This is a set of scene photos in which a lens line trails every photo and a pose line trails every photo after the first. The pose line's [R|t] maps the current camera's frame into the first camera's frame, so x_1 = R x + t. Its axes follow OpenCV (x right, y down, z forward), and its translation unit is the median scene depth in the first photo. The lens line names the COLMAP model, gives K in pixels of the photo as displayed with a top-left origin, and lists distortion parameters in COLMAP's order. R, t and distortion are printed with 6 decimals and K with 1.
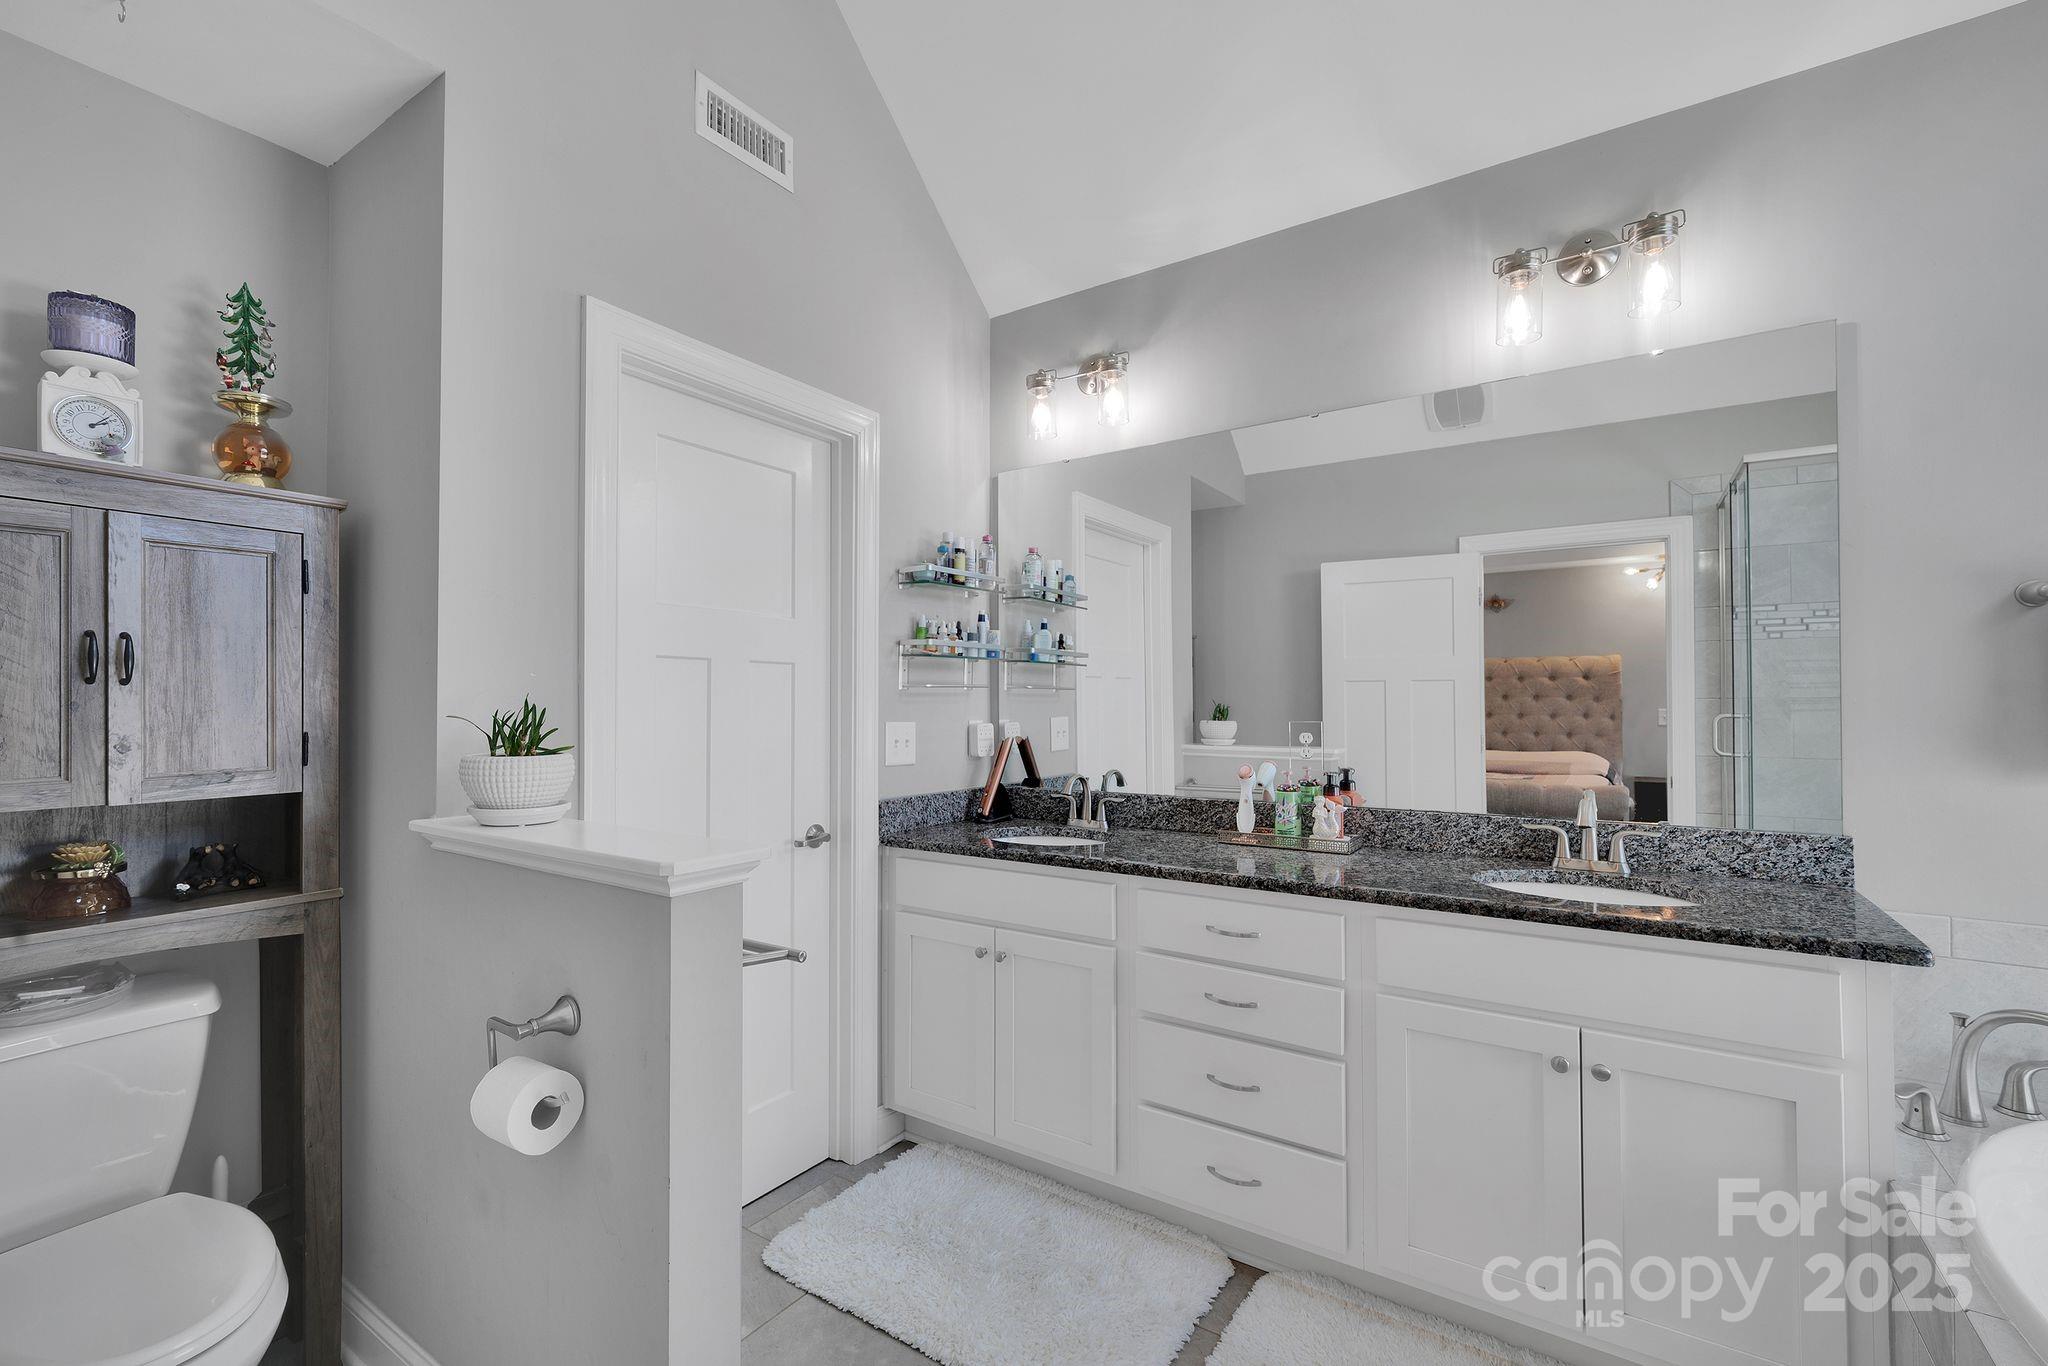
lens RADIAL K [[894.6, 0, 1020.0], [0, 894.6, 691.3], [0, 0, 1]] dist [0.004102, 0.000572]
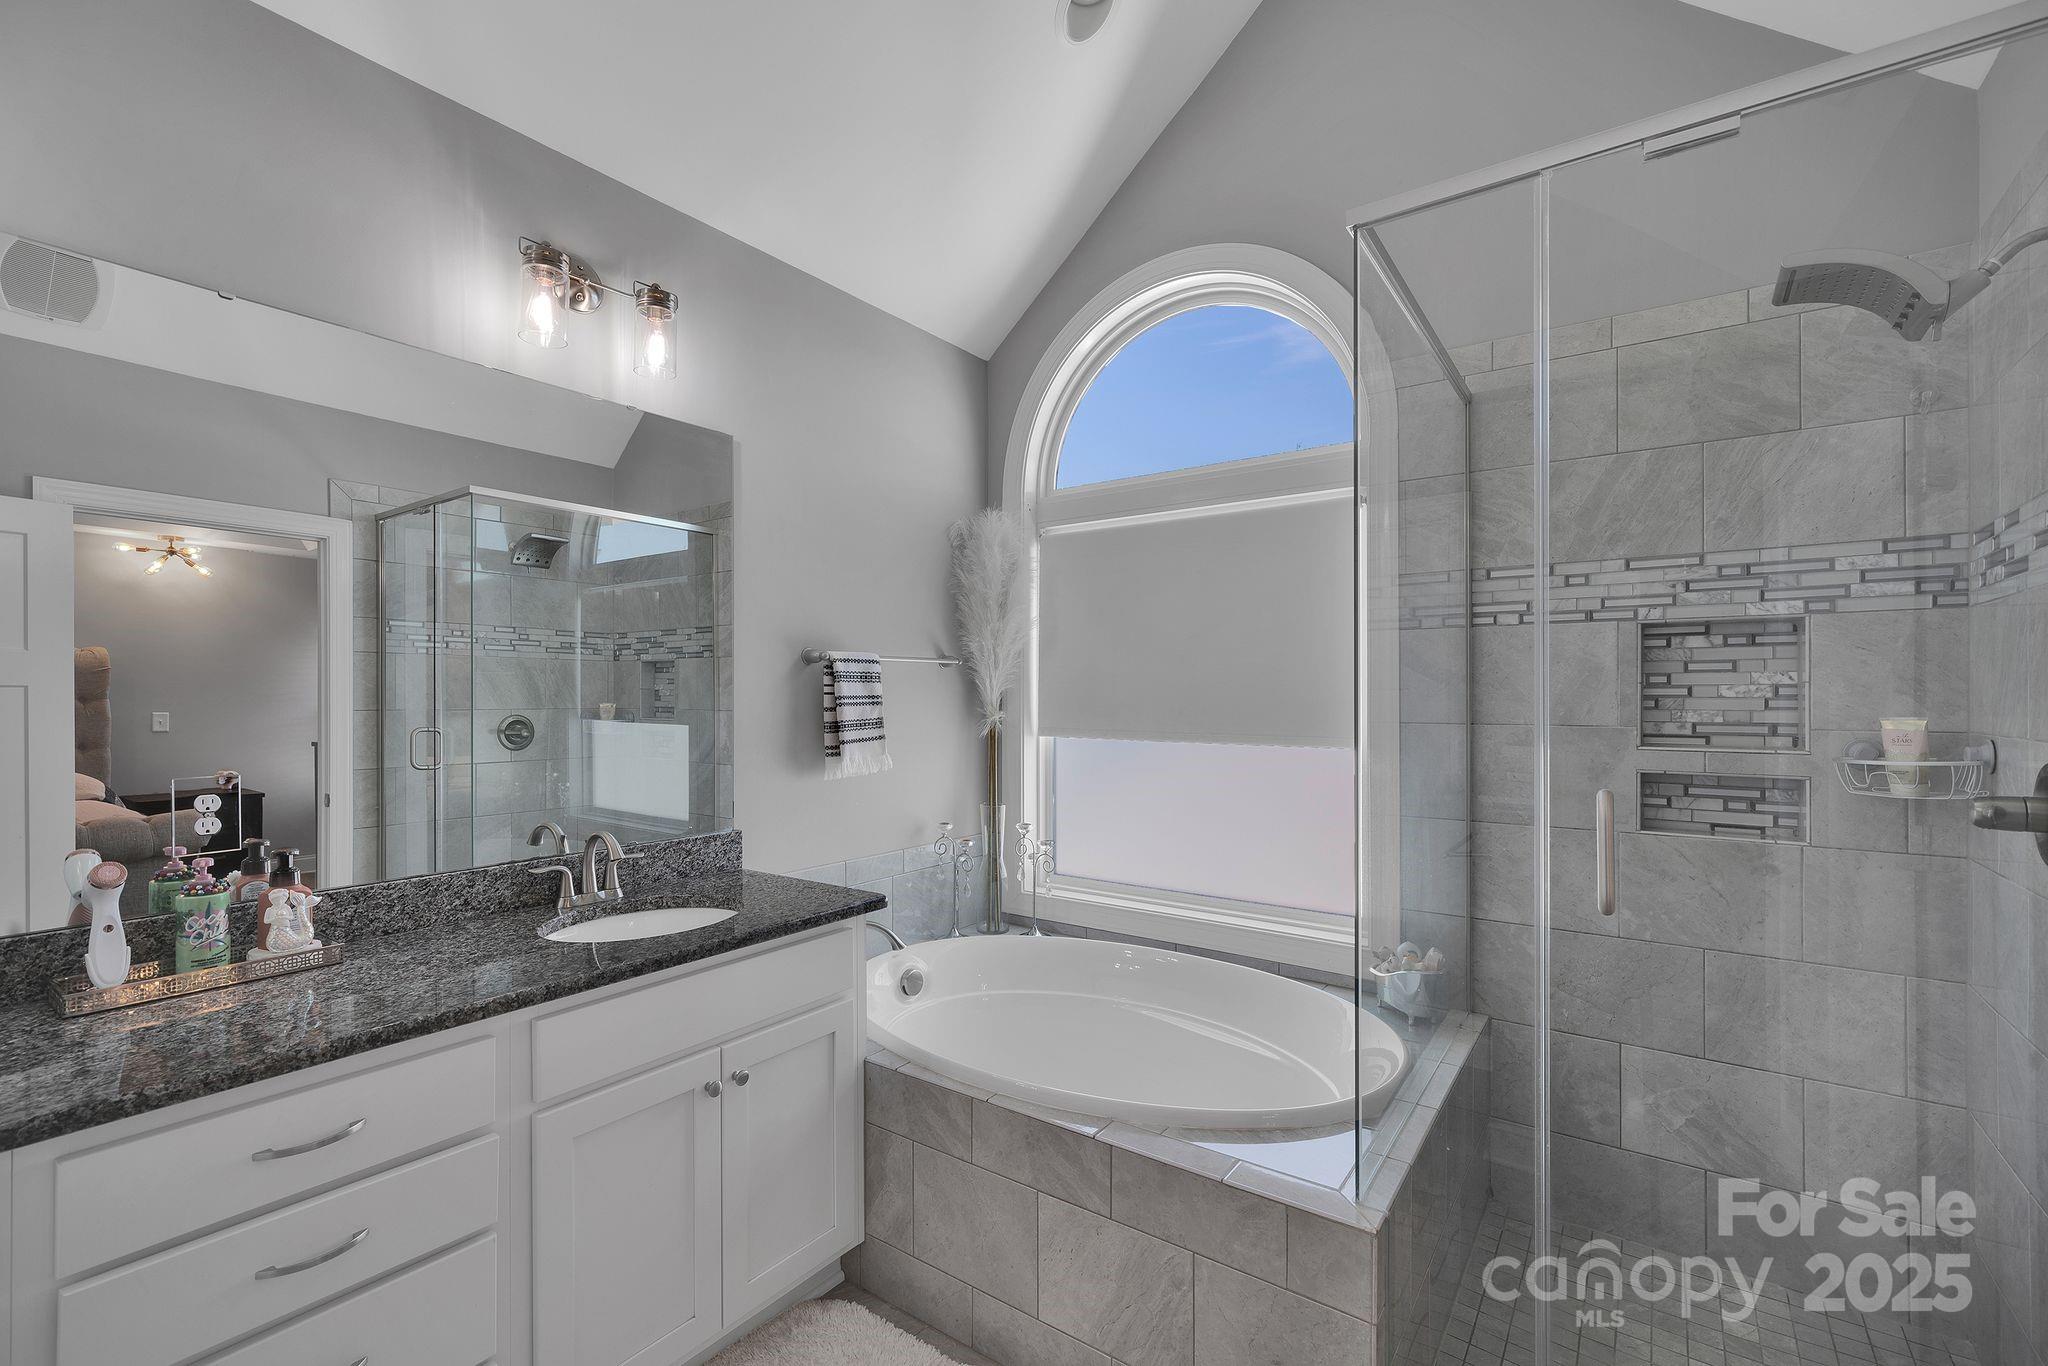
lens RADIAL K [[894.6, 0, 1008.7], [0, 894.6, 694.0], [0, 0, 1]] dist [0.004102, 0.000572]
pose [[0.038756, 0.002945, 0.999244, -0.354786], [-0.017942, 0.999836, -0.002251, -0.040349], [-0.999088, -0.017842, 0.038803, 0.508139]]
